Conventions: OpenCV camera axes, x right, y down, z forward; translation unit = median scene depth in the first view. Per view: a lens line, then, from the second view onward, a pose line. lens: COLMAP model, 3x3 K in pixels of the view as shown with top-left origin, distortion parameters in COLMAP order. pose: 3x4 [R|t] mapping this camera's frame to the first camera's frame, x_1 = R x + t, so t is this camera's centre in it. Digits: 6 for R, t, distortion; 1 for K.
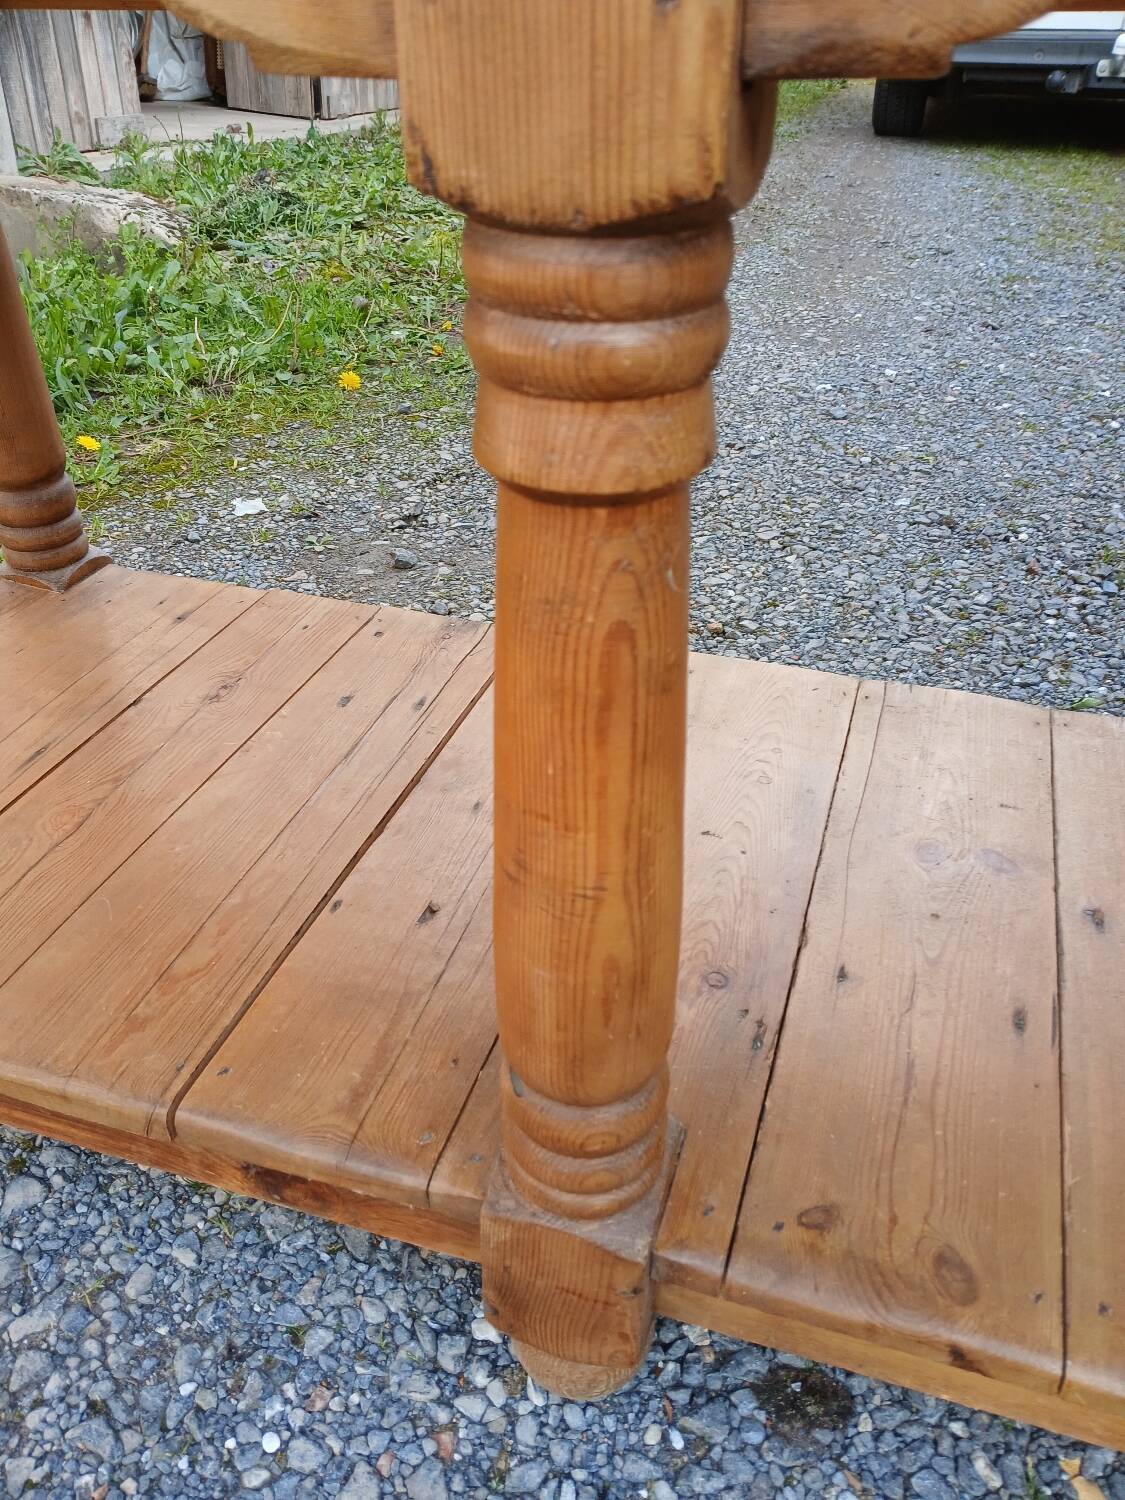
lens RADIAL K [[1168.1, 0, 555.6], [0, 1168.1, 753.6], [0, 0, 1]] dist [0.023625, -0.070712]
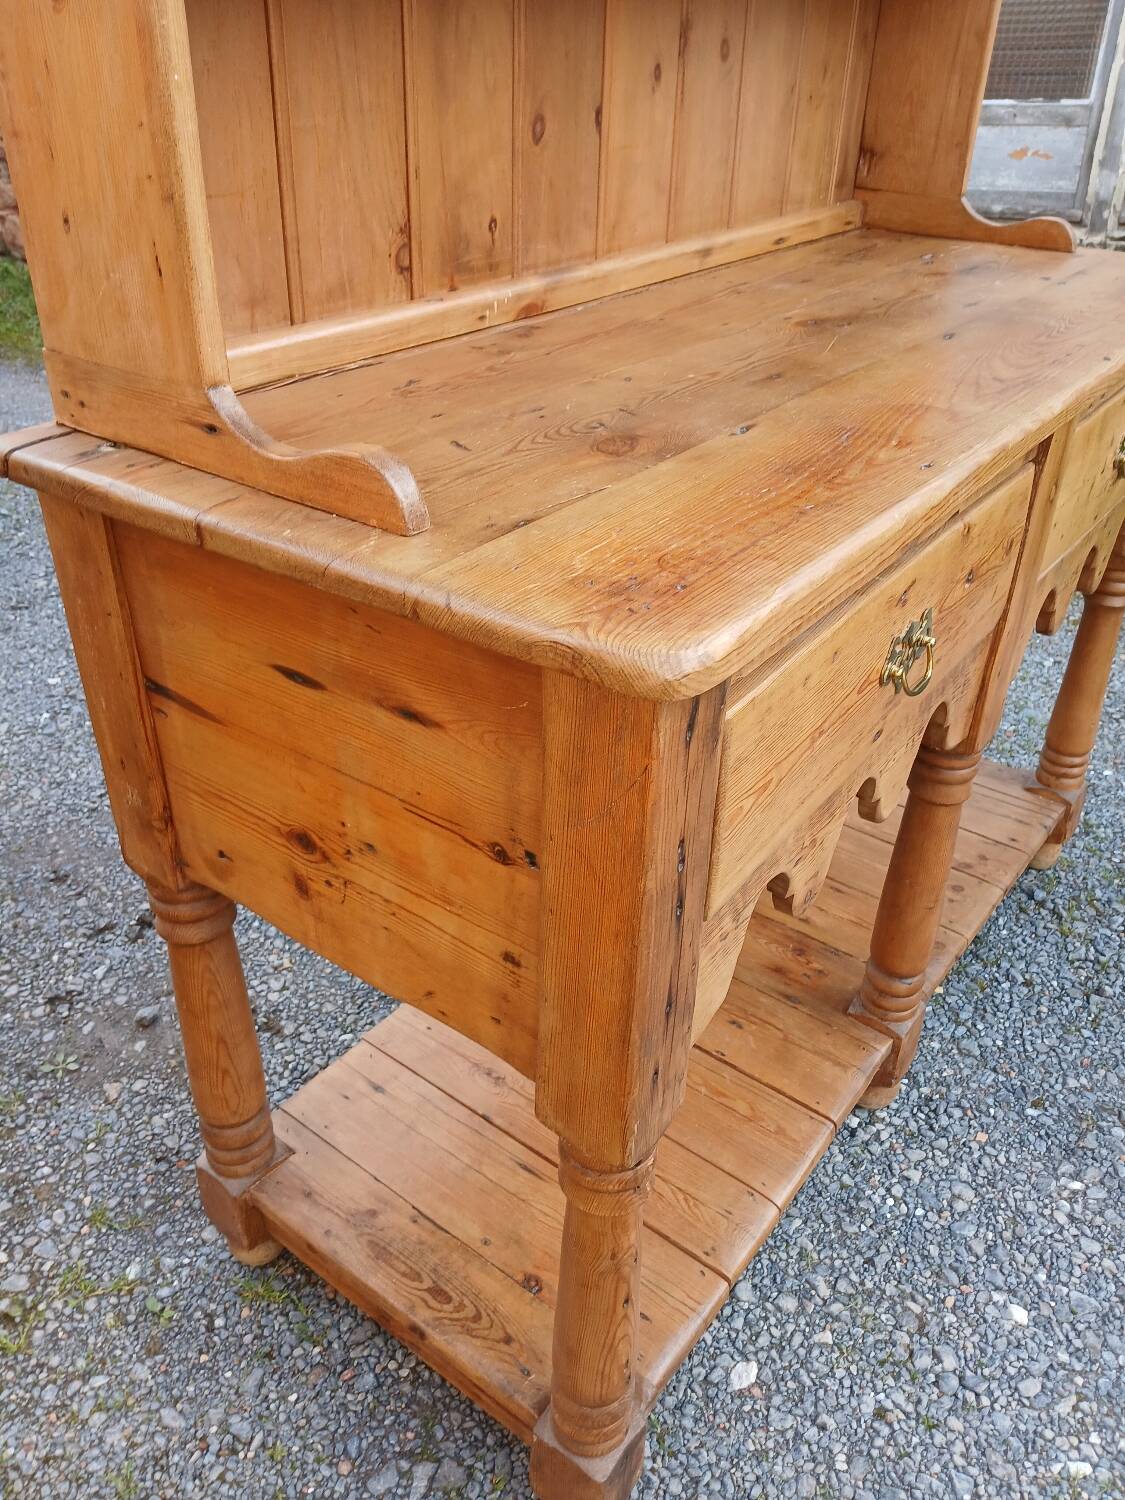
lens RADIAL K [[1157.3, 0, 577.8], [0, 1157.3, 746.5], [0, 0, 1]] dist [0.033062, -0.080281]
pose [[0.331740, -0.491573, 0.805174, -1.900183], [0.514187, 0.809801, 0.282548, -1.171419], [-0.790924, 0.320278, 0.521404, -0.053364]]
